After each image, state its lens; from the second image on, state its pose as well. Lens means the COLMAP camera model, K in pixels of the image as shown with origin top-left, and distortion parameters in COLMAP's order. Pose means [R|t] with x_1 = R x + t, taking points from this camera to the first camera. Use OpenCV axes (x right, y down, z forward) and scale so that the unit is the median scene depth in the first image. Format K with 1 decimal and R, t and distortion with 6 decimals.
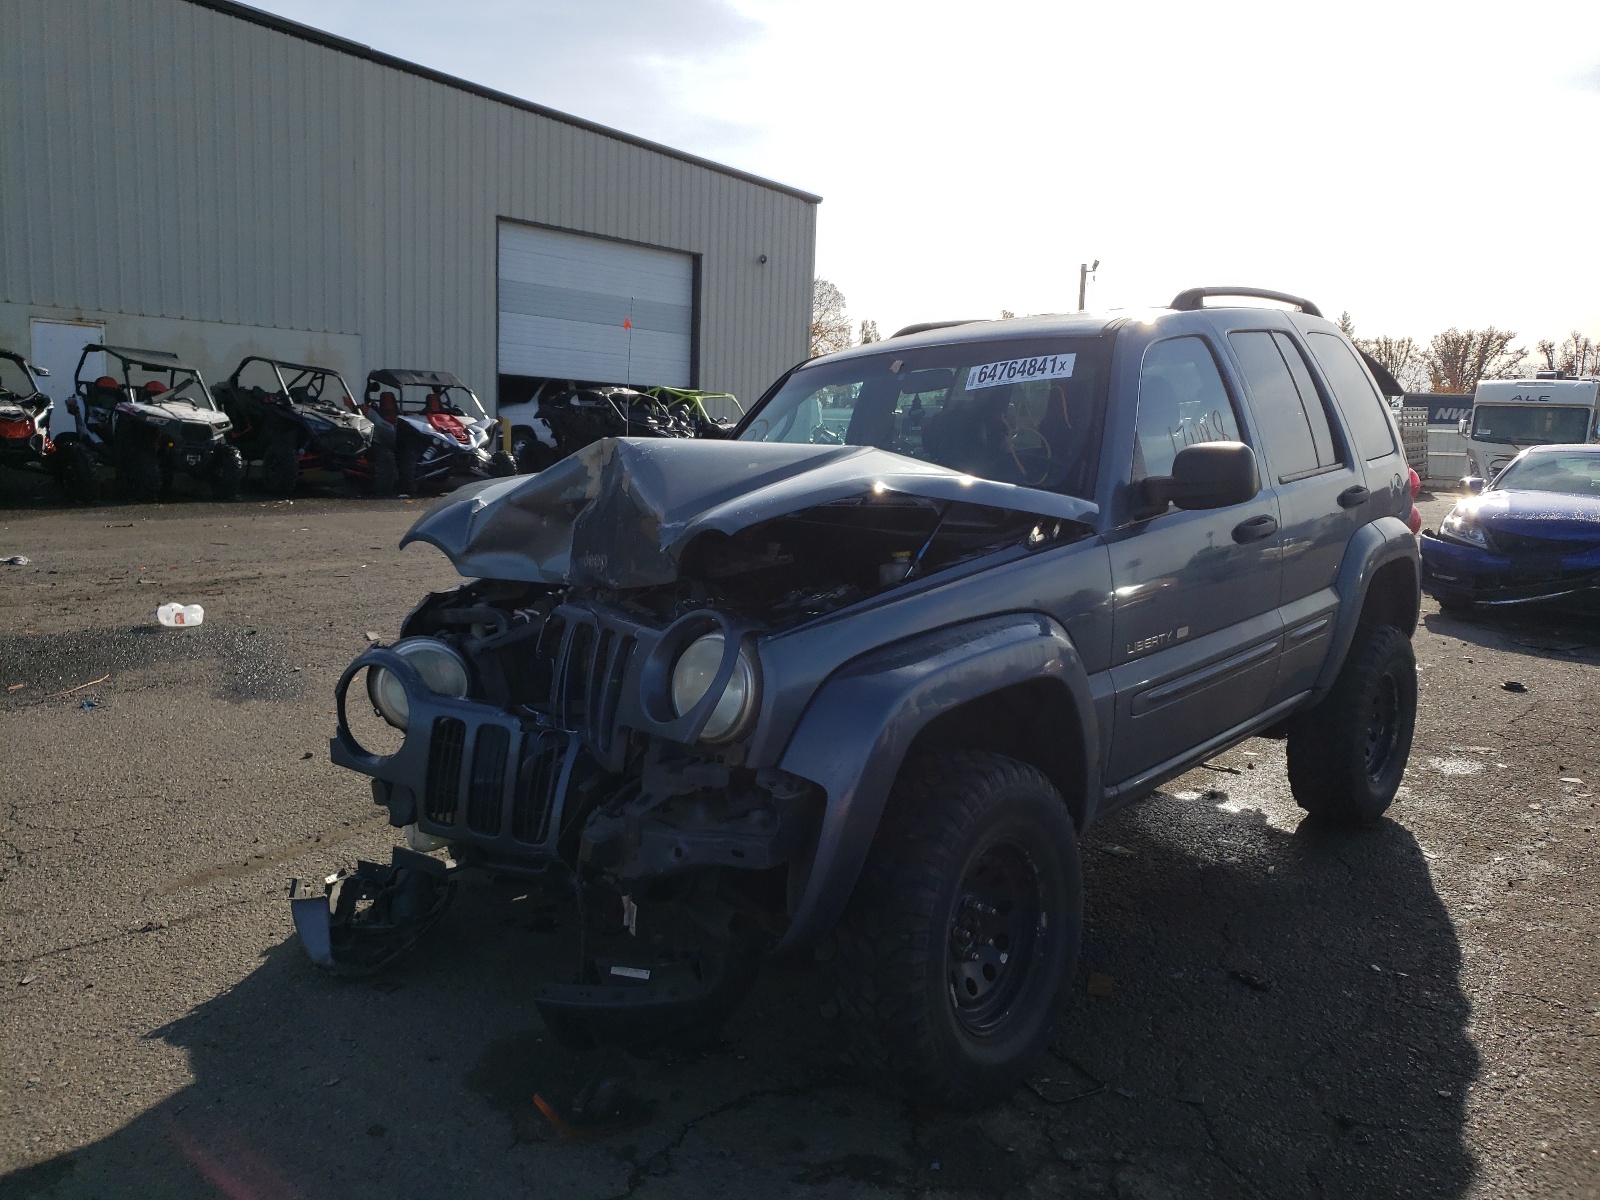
lens RADIAL K [[1220.0, 0, 797.6], [0, 1220.0, 598.5], [0, 0, 1]] dist [0.021035, 0.009218]
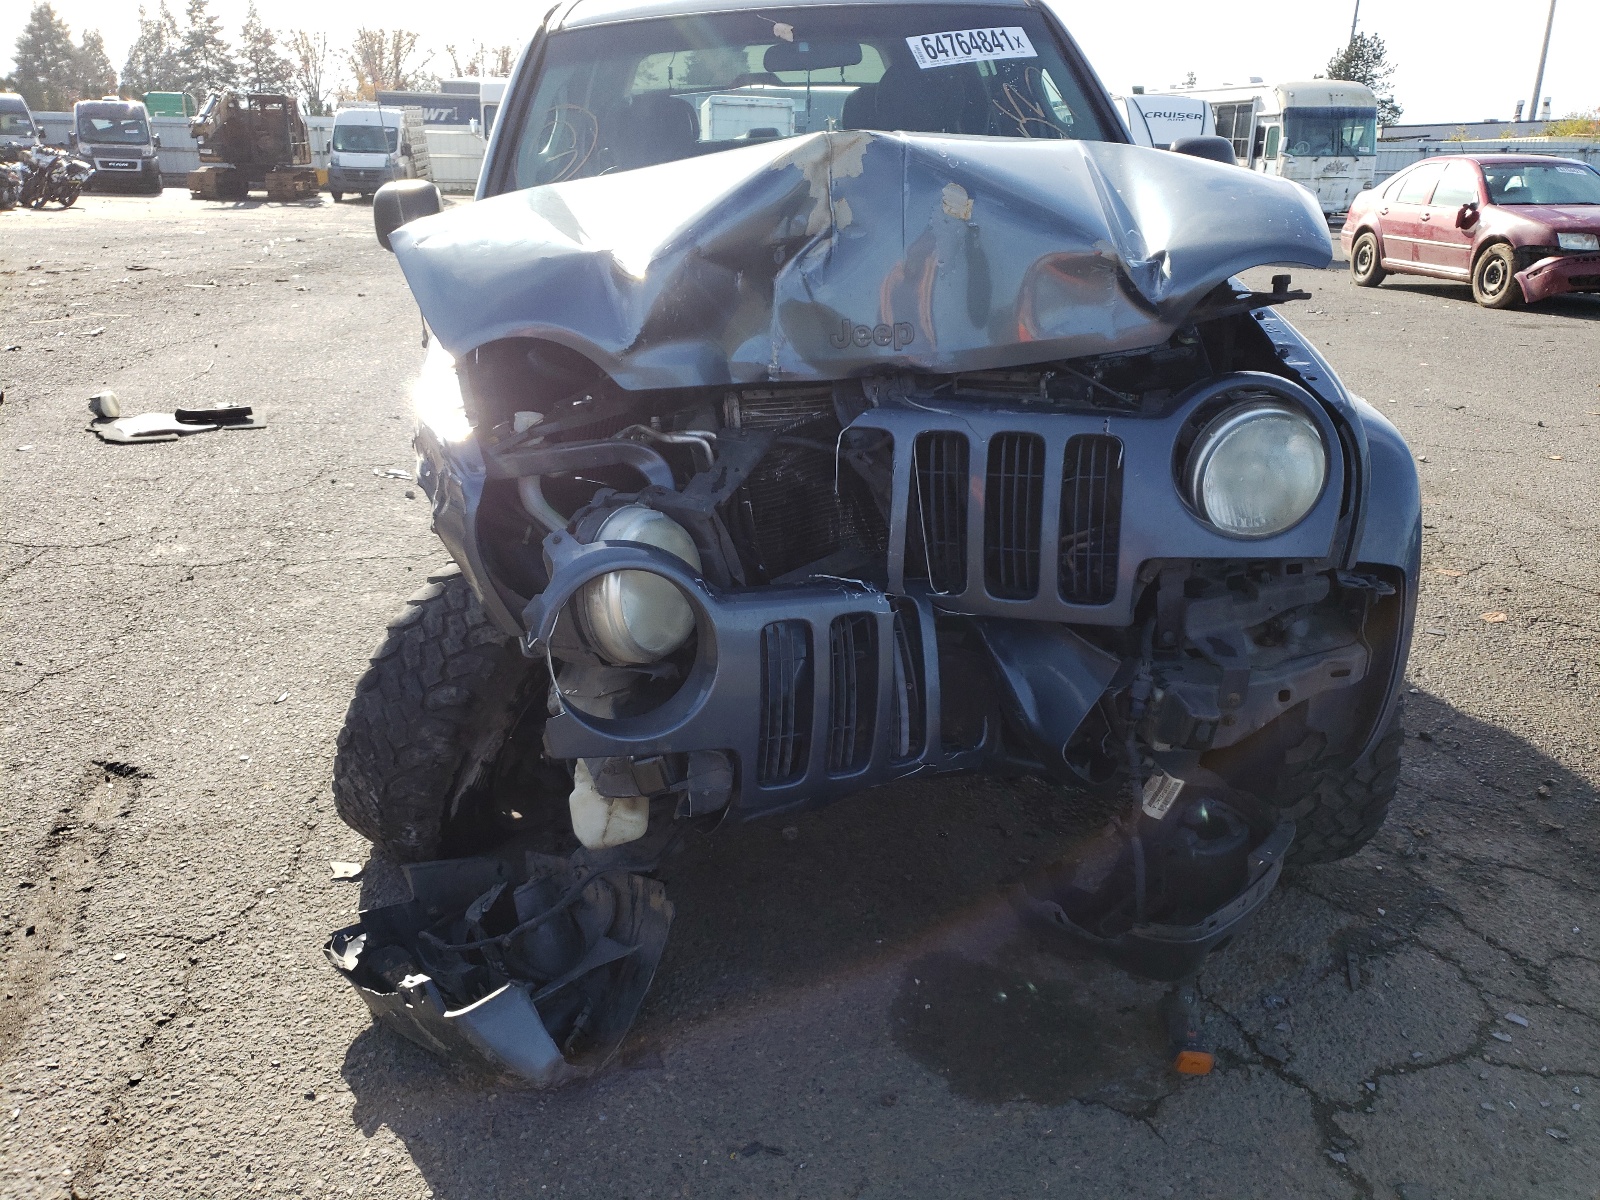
lens RADIAL K [[1213.2, 0, 820.9], [0, 1213.2, 611.4], [0, 0, 1]] dist [0.029031, -0.002328]
pose [[0.697694, -0.265383, 0.665428, -0.631259], [0.101178, 0.956047, 0.275203, -0.068209], [-0.709215, -0.124681, 0.693879, 0.528716]]
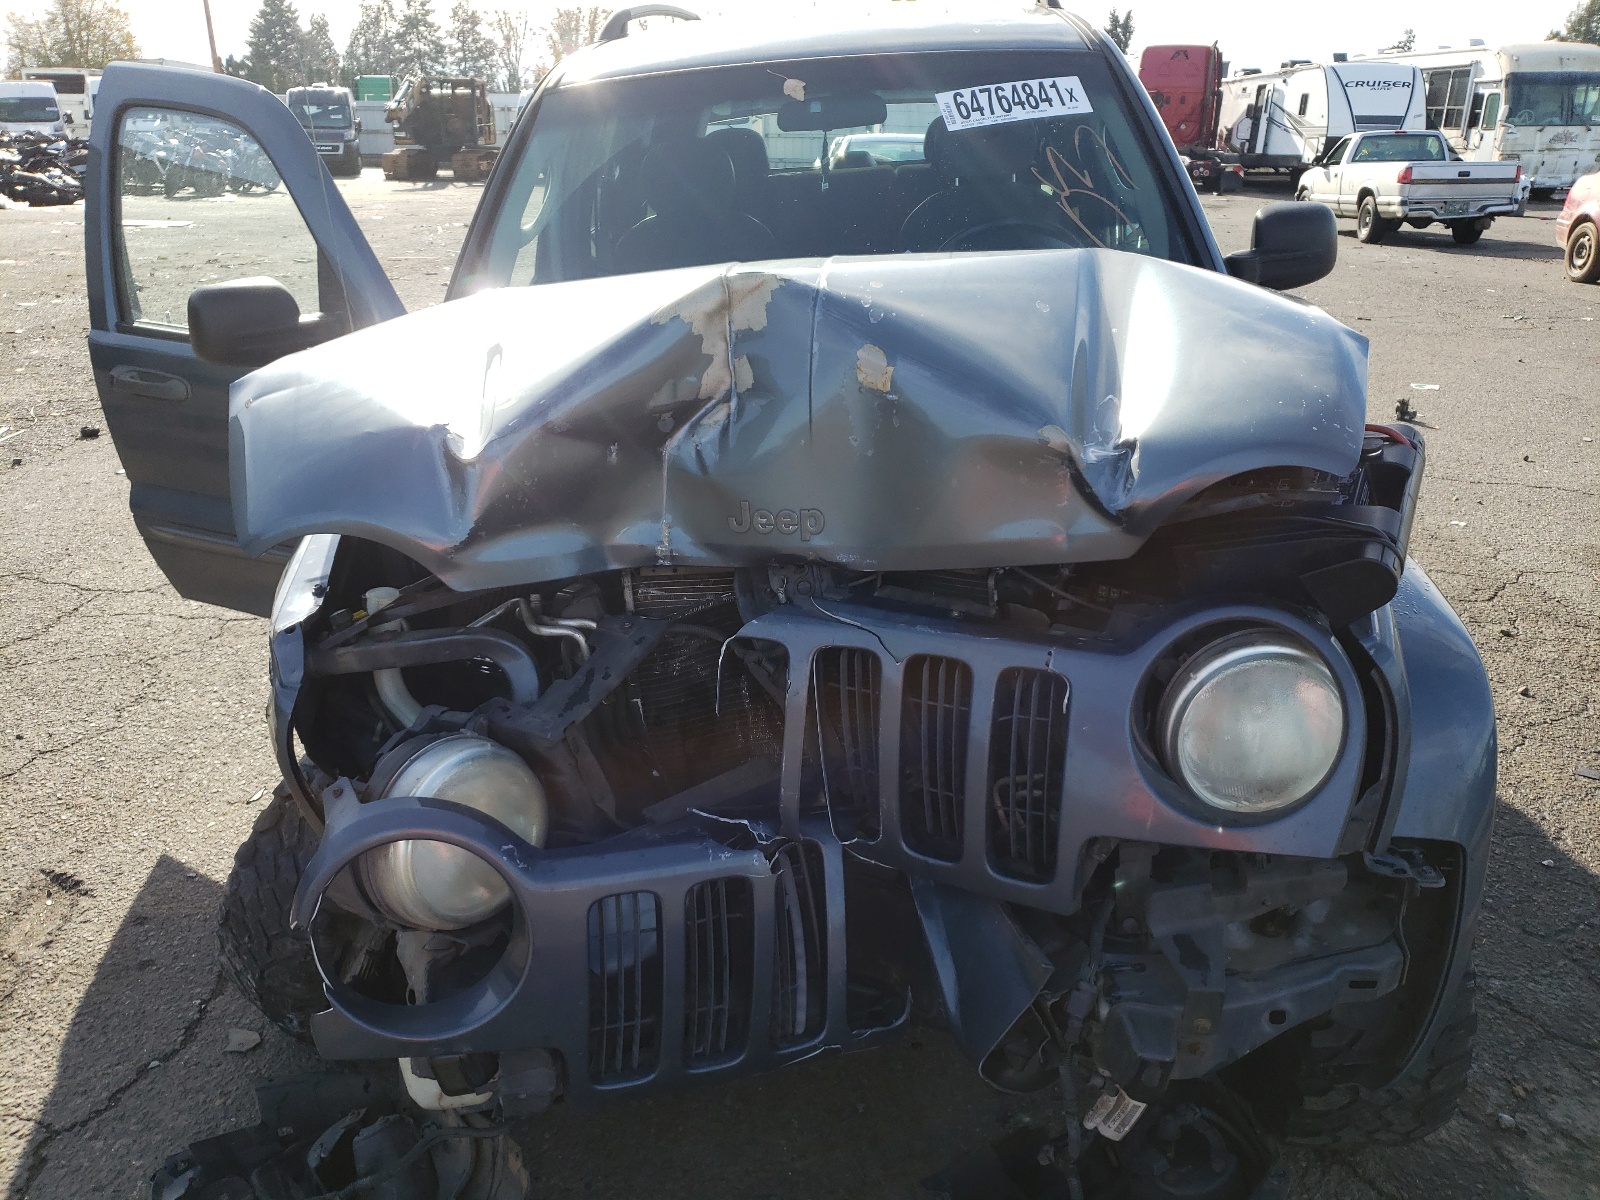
lens RADIAL K [[1220.0, 0, 810.2], [0, 1220.0, 604.0], [0, 0, 1]] dist [0.021035, 0.009218]
pose [[0.793746, -0.241686, 0.558171, -0.440957], [0.098002, 0.956495, 0.274796, -0.134292], [-0.600302, -0.163416, 0.782900, 0.547973]]
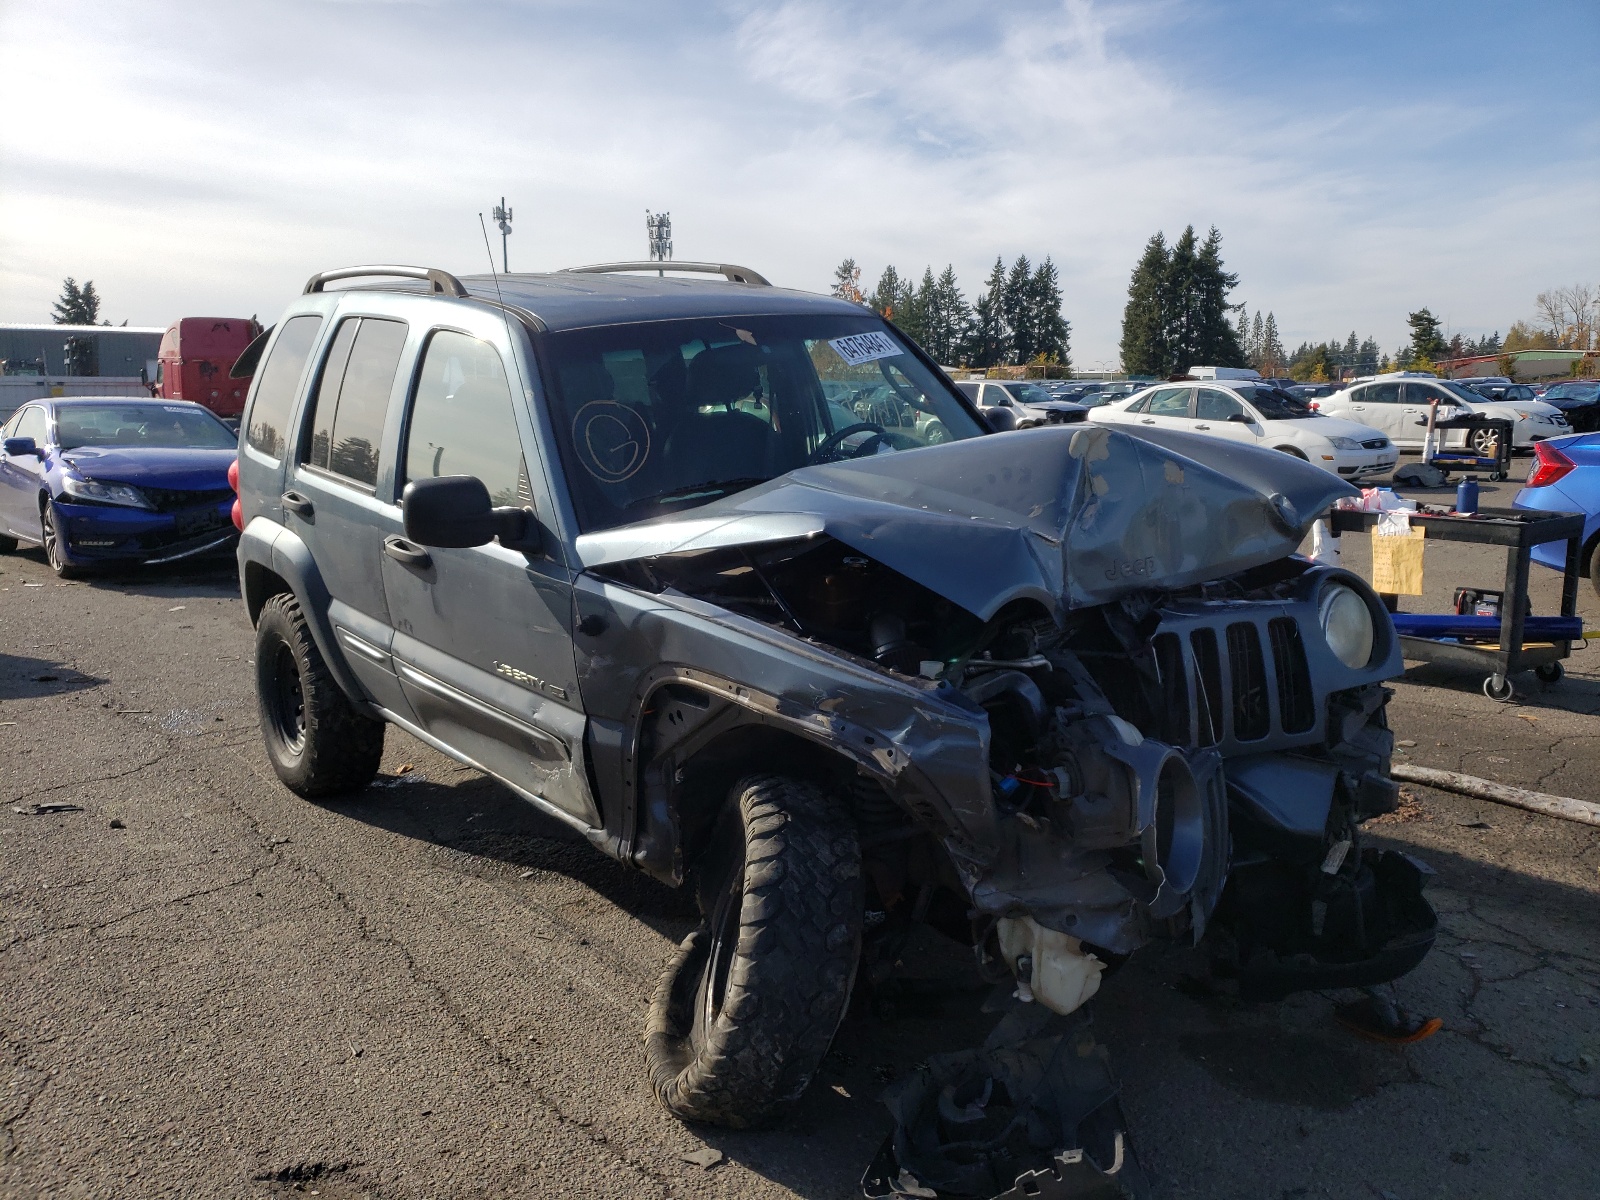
lens RADIAL K [[1220.0, 0, 803.2], [0, 1220.0, 609.7], [0, 0, 1]] dist [0.021035, 0.009218]
pose [[0.178506, -0.203966, 0.962566, -1.030873], [0.152541, 0.972187, 0.177716, -0.188599], [-0.972043, 0.115107, 0.204654, 1.012315]]
